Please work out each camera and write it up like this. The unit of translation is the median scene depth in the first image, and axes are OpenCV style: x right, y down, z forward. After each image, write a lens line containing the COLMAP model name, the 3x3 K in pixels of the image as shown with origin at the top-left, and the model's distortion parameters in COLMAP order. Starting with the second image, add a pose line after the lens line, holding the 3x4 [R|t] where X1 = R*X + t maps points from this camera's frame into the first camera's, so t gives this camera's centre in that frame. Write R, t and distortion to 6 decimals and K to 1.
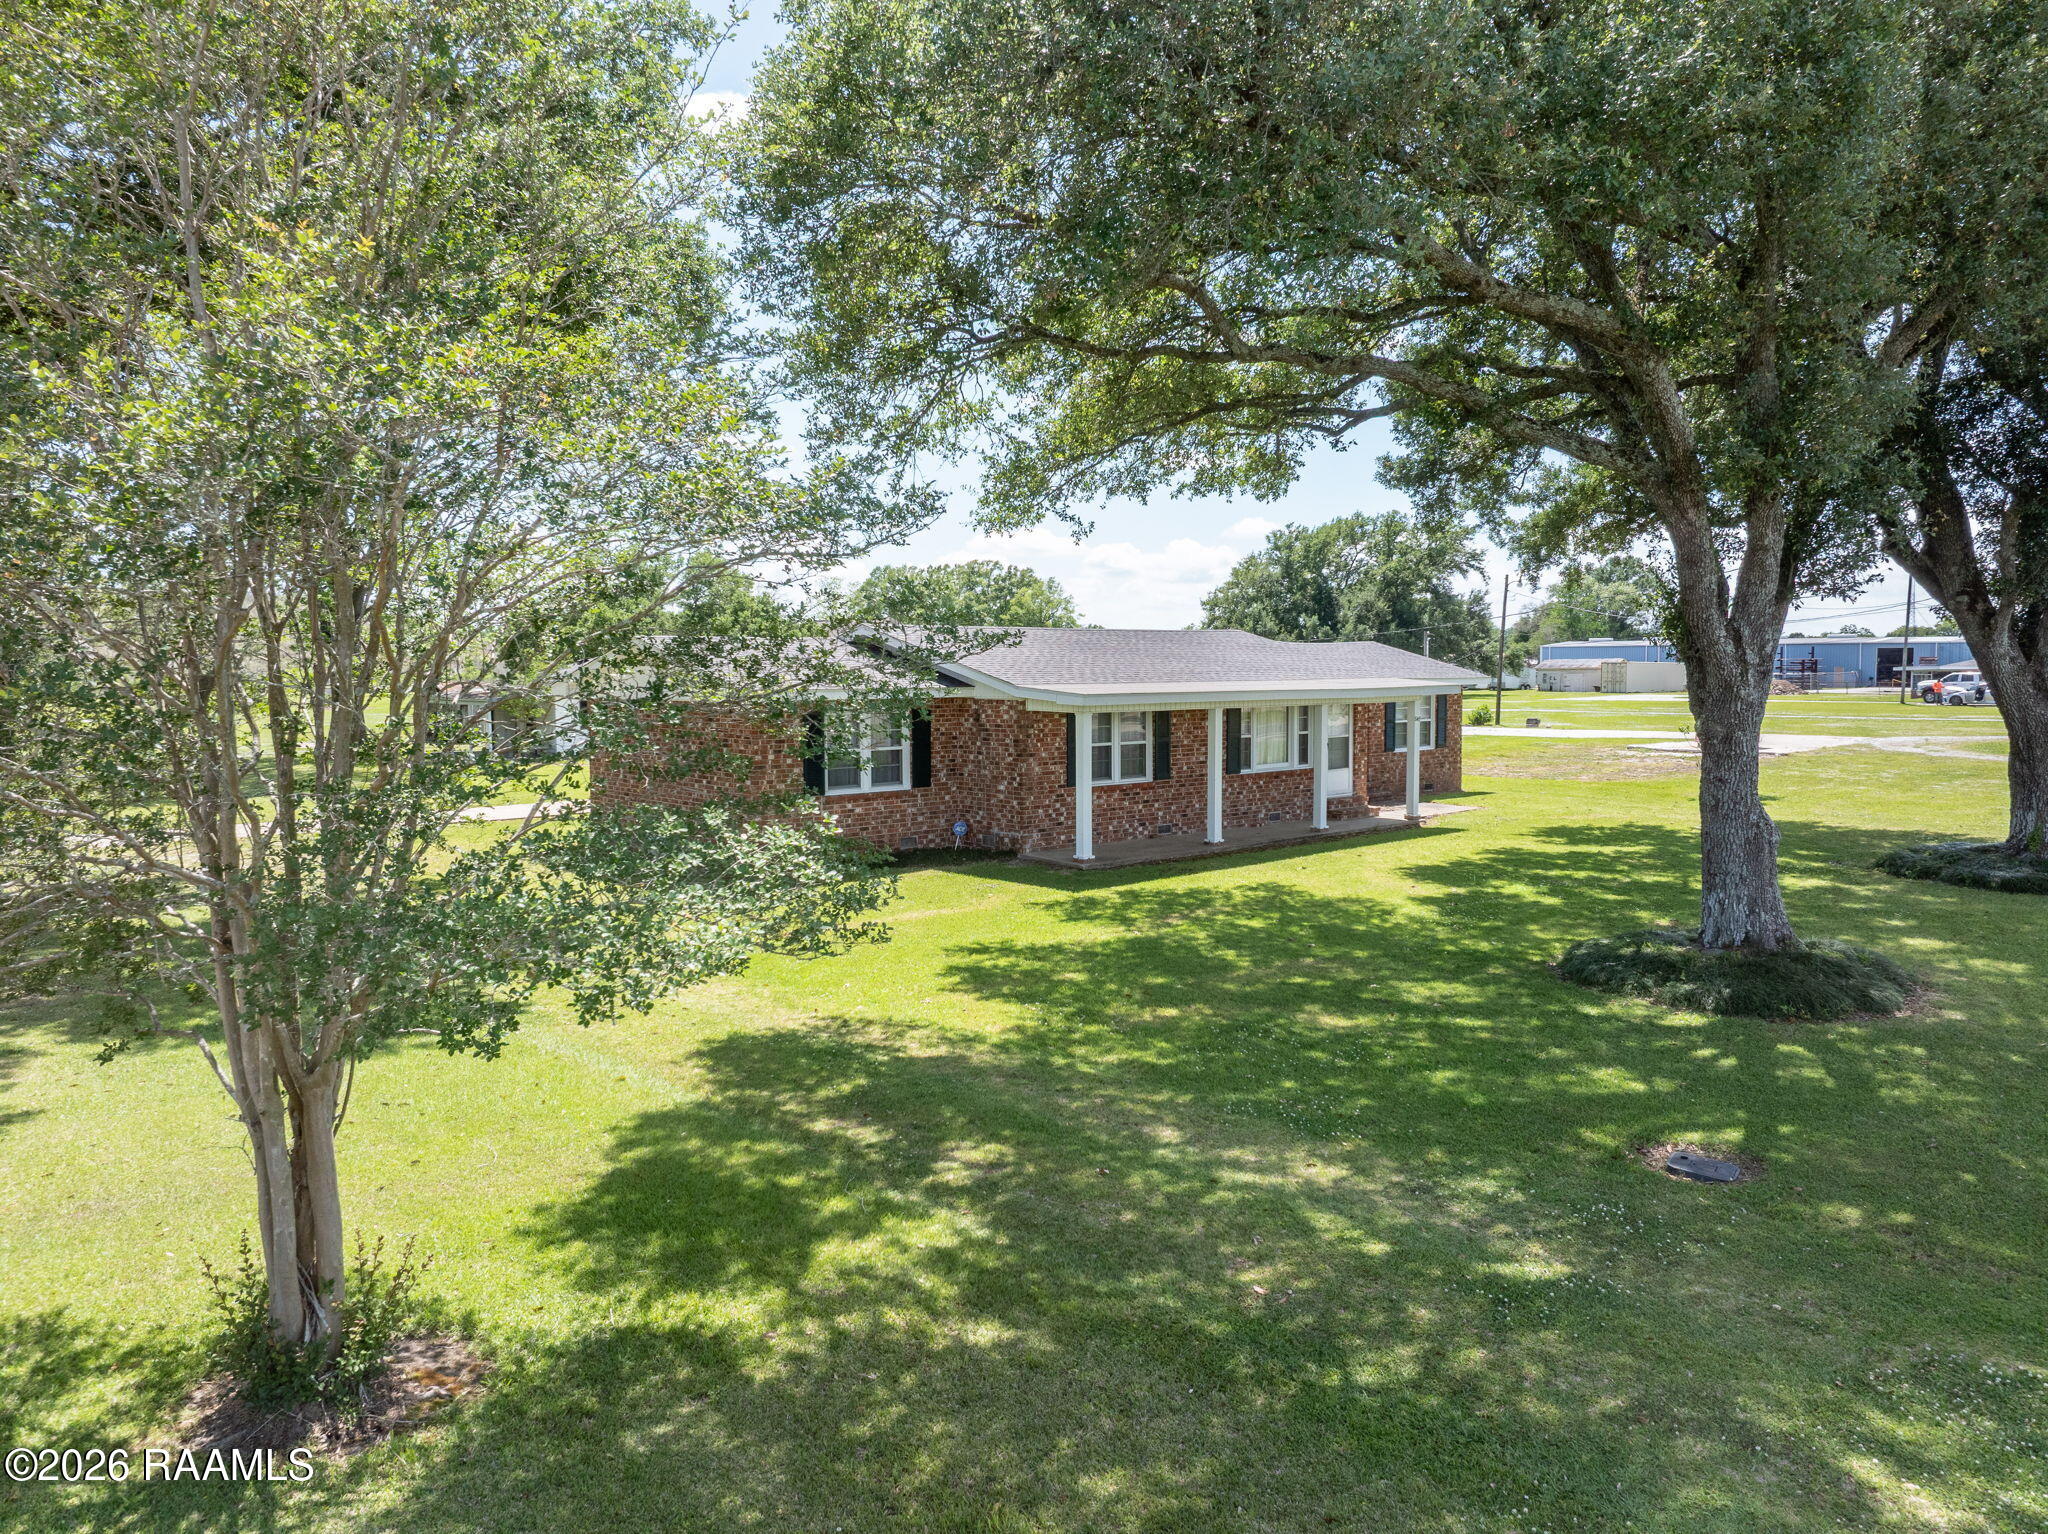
lens RADIAL K [[1439.0, 0, 1024.0], [0, 1439.0, 767.0], [0, 0, 1]] dist [-0.038722, 0.005393]
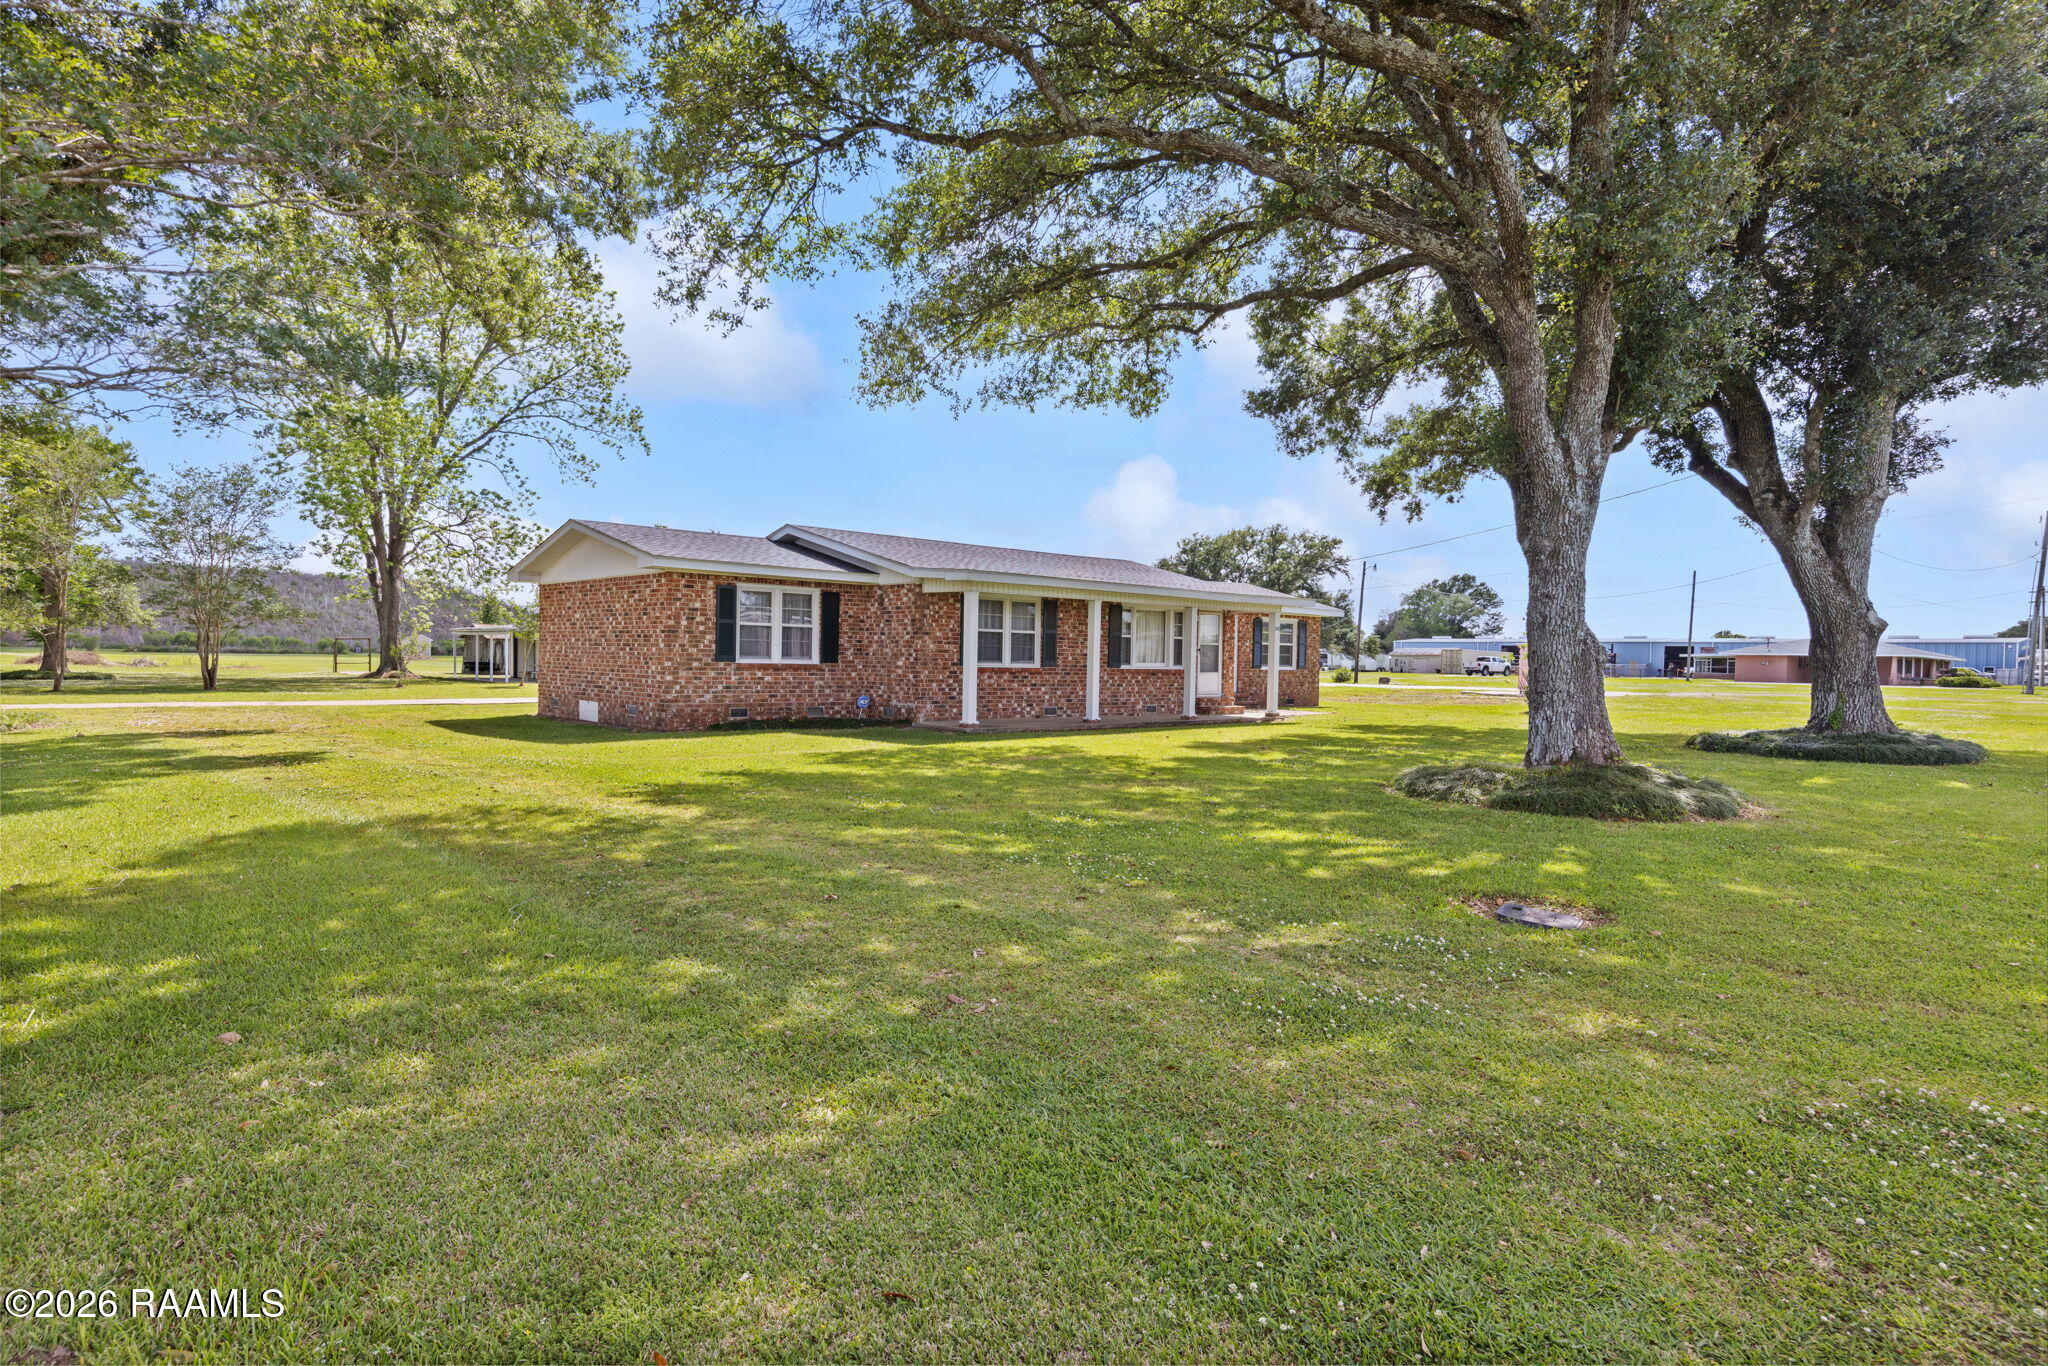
lens RADIAL K [[1135.9, 0, 1024.0], [0, 1135.9, 683.0], [0, 0, 1]] dist [0.019468, -0.000990]
pose [[0.999293, 0.021137, 0.031083, 0.052533], [-0.019732, 0.998800, -0.044821, 0.066401], [-0.031993, 0.044176, 0.998511, 0.116891]]
